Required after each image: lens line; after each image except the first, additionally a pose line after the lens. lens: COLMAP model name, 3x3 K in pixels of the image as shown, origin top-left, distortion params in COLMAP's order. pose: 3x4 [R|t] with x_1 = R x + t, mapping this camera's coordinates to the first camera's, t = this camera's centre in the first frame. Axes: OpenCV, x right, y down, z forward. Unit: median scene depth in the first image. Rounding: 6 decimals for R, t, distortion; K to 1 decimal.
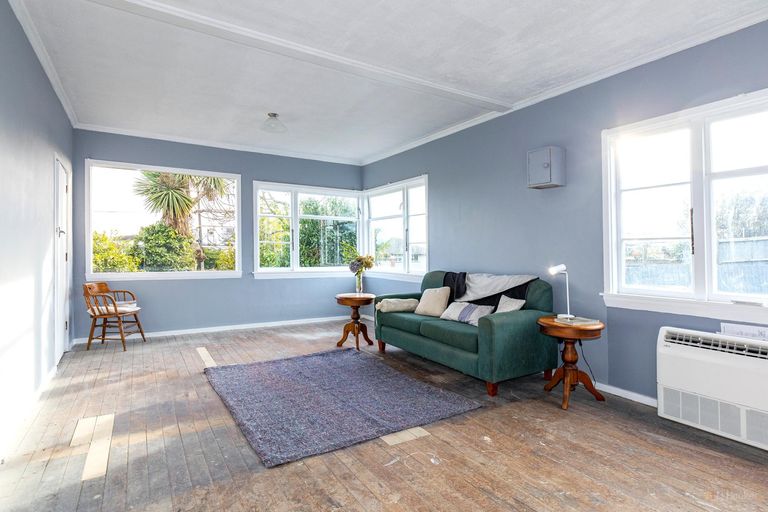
lens RADIAL K [[413.9, 0, 386.0], [0, 413.9, 249.1], [0, 0, 1]] dist [-0.006355, 0.001584]
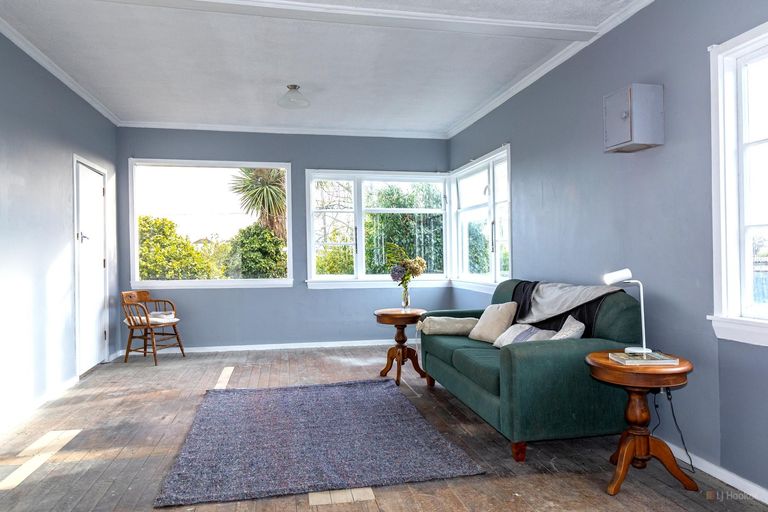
lens RADIAL K [[540.4, 0, 382.3], [0, 540.4, 261.2], [0, 0, 1]] dist [-0.003125, -0.002823]
pose [[0.934650, -0.008641, -0.355465, 0.302689], [0.015012, 0.999772, 0.015168, 0.005220], [0.355253, -0.019513, 0.934567, 0.072227]]
